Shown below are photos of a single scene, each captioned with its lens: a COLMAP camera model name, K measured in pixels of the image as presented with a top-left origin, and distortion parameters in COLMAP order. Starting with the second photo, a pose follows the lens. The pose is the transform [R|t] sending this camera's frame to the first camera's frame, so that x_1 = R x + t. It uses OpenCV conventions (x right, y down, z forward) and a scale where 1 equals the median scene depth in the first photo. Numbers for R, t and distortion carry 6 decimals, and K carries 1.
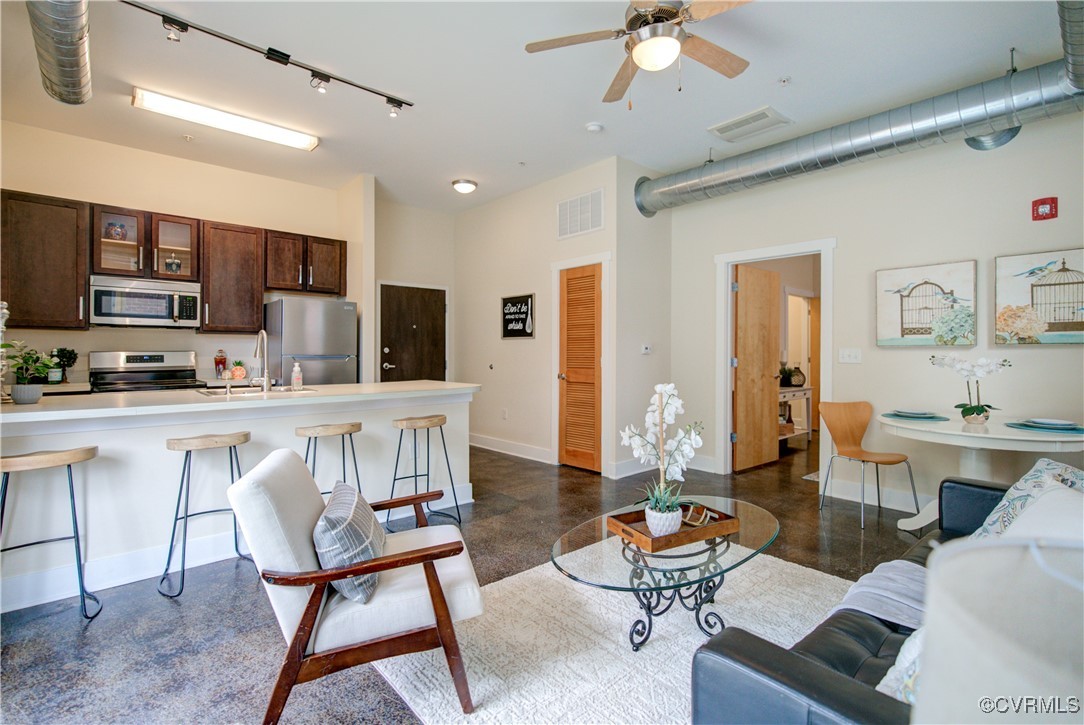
lens RADIAL K [[506.0, 0, 544.0], [0, 506.0, 353.4], [0, 0, 1]] dist [0.000511, 0.000784]
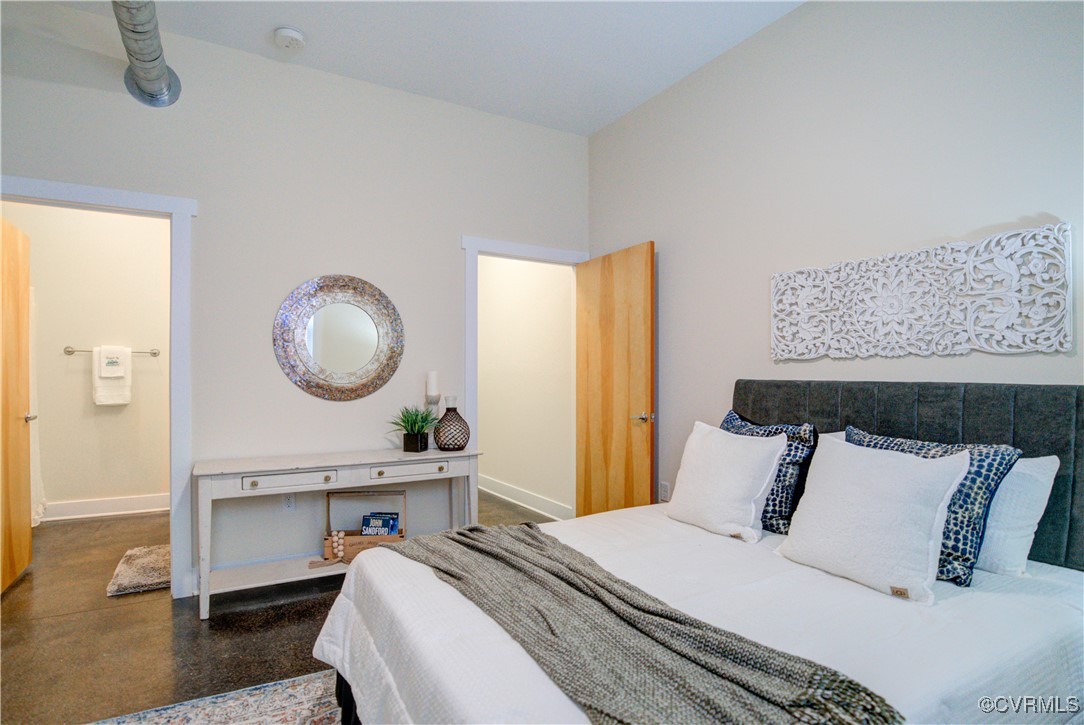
lens RADIAL K [[560.6, 0, 544.5], [0, 560.6, 372.9], [0, 0, 1]] dist [-0.036764, 0.000582]
pose [[0.980549, -0.005399, -0.196198, 1.015714], [0.004555, 0.999978, -0.004756, -0.001736], [0.196220, 0.003770, 0.980553, 0.780076]]
